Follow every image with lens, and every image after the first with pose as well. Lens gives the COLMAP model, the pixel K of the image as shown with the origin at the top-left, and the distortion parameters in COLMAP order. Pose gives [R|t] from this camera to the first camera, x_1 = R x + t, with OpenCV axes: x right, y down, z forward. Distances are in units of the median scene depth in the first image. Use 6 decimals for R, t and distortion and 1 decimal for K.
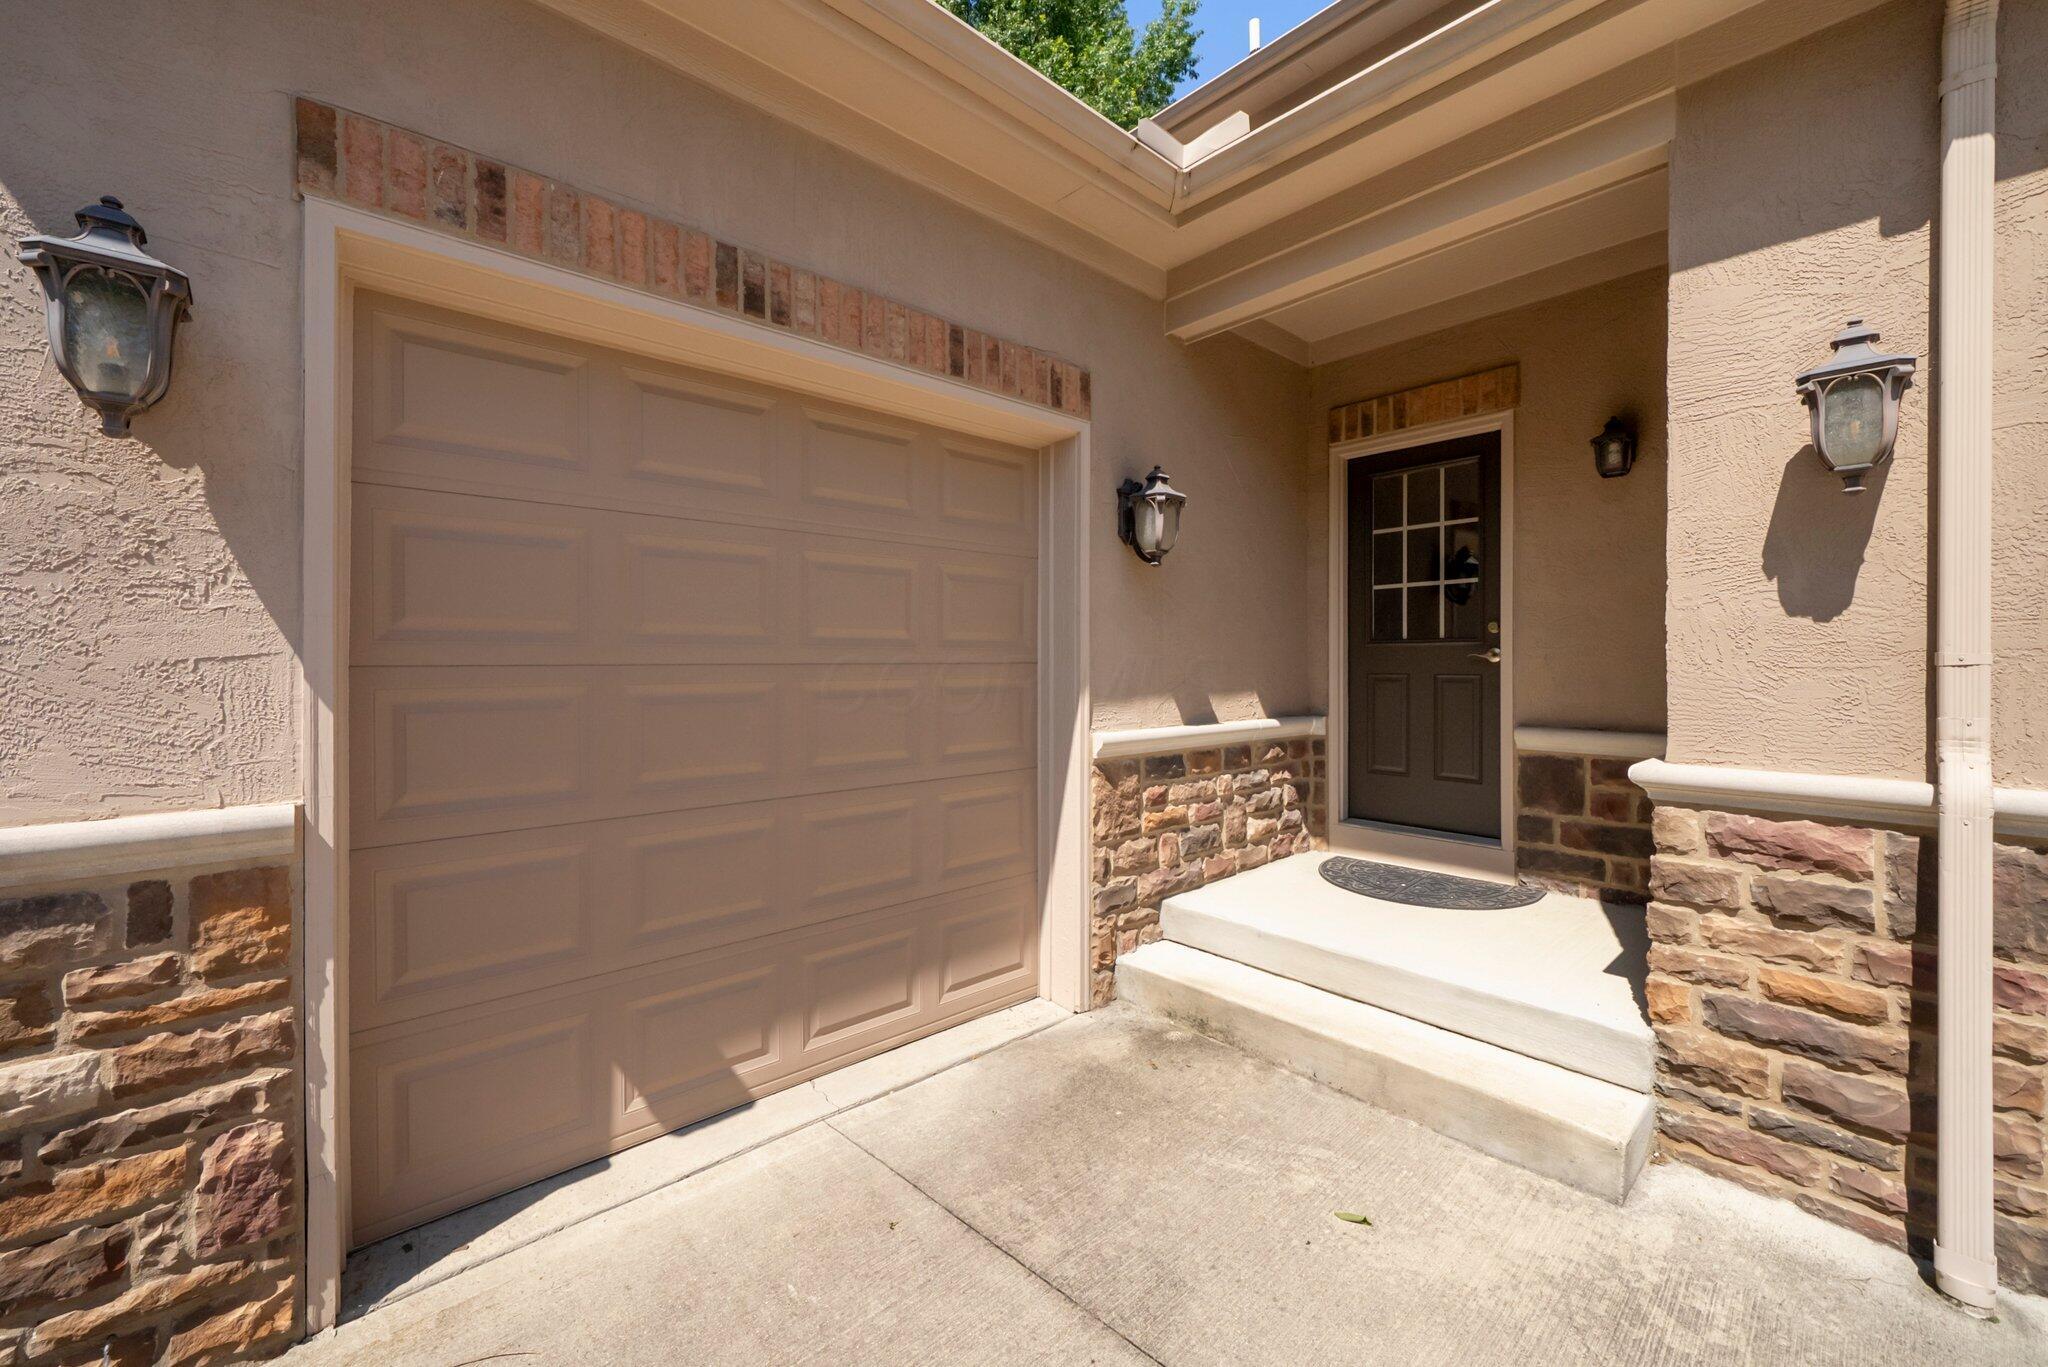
lens RADIAL K [[818.9, 0, 992.4], [0, 818.9, 669.1], [0, 0, 1]] dist [-0.001079, -0.000209]
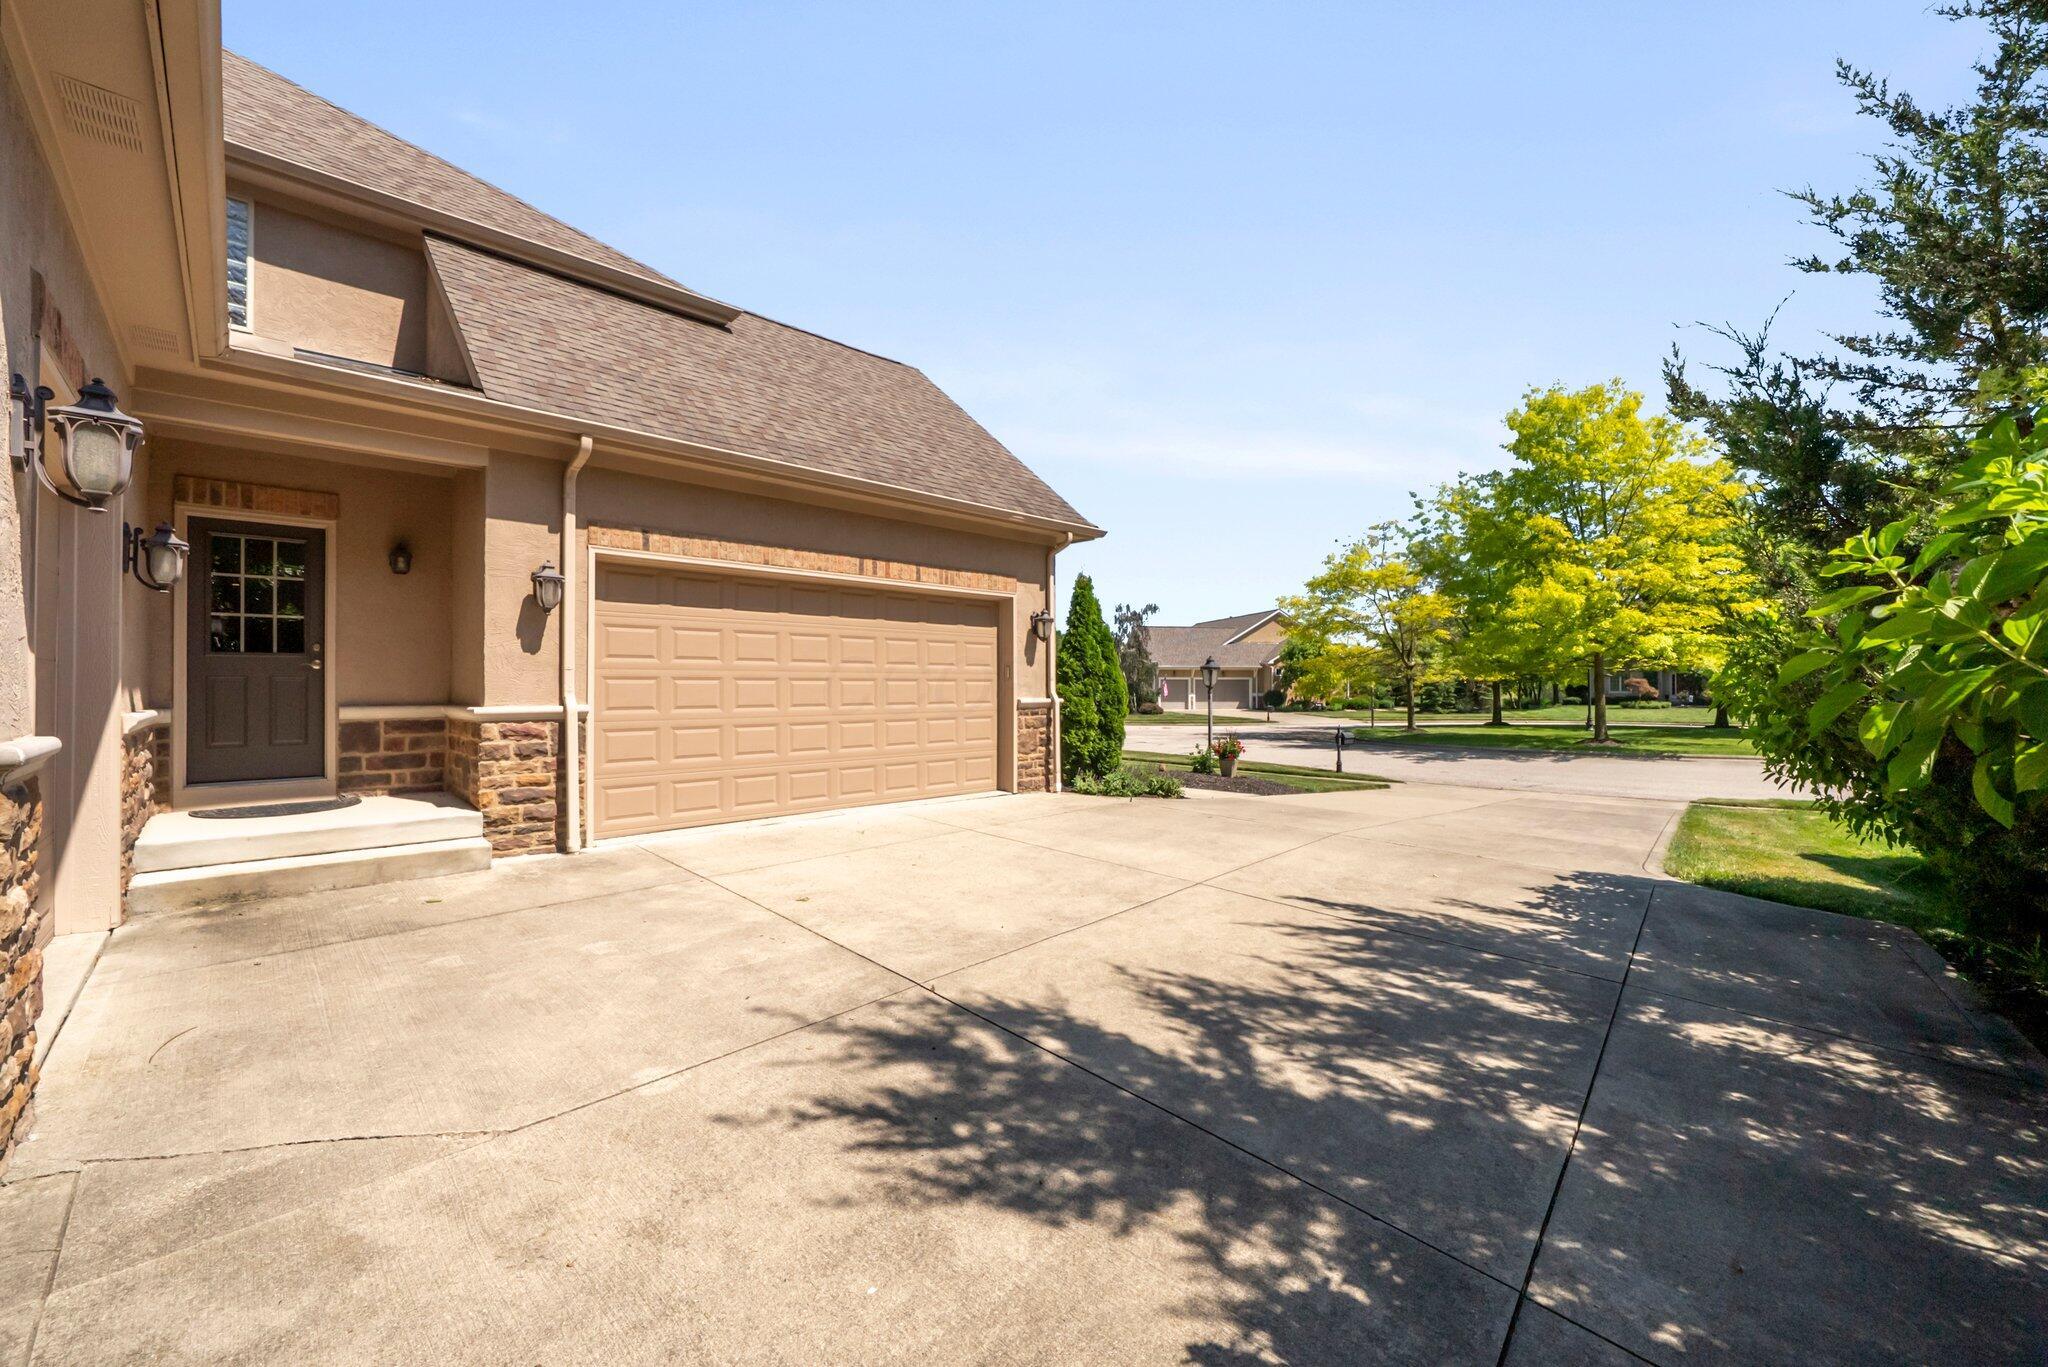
lens RADIAL K [[770.3, 0, 983.9], [0, 770.3, 674.7], [0, 0, 1]] dist [-0.000309, -0.000020]
pose [[-0.022499, 0.013130, 0.999661, -1.693584], [0.008619, 0.999879, -0.012939, 0.061574], [-0.999710, 0.008325, -0.022609, -0.532678]]
